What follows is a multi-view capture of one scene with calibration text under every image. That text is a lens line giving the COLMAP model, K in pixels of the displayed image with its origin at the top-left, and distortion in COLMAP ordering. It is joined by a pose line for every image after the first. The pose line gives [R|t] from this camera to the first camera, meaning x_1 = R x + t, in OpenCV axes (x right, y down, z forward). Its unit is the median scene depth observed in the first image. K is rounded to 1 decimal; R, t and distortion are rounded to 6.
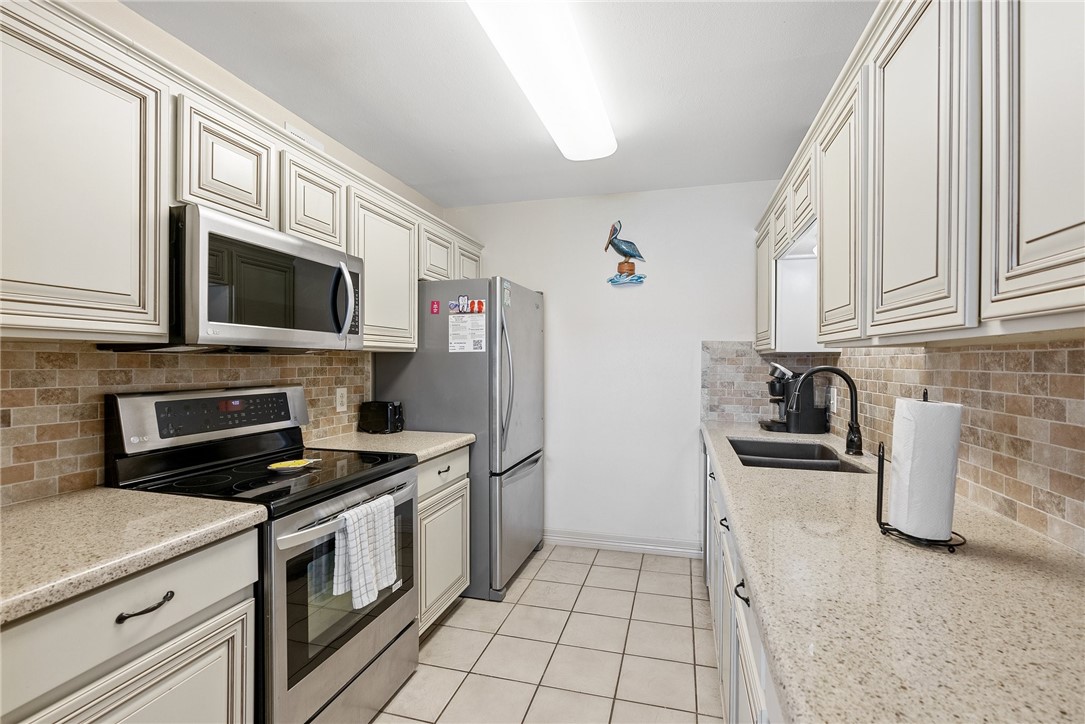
lens RADIAL K [[492.1, 0, 545.4], [0, 492.1, 362.8], [0, 0, 1]] dist [-0.002996, 0.000300]
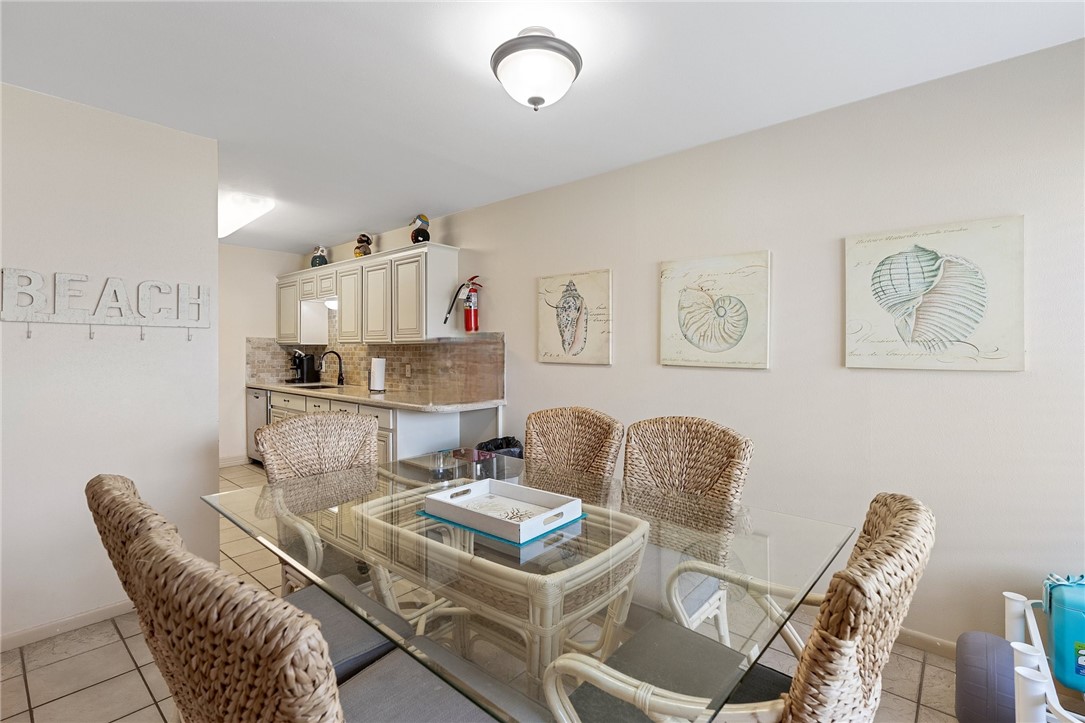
lens RADIAL K [[492.1, 0, 539.6], [0, 492.1, 346.0], [0, 0, 1]] dist [-0.002996, 0.000300]
pose [[0.435922, 0.003210, 0.899979, -0.935089], [0.003754, 0.999978, -0.005385, 0.000398], [-0.899977, 0.005726, 0.435900, -0.804066]]
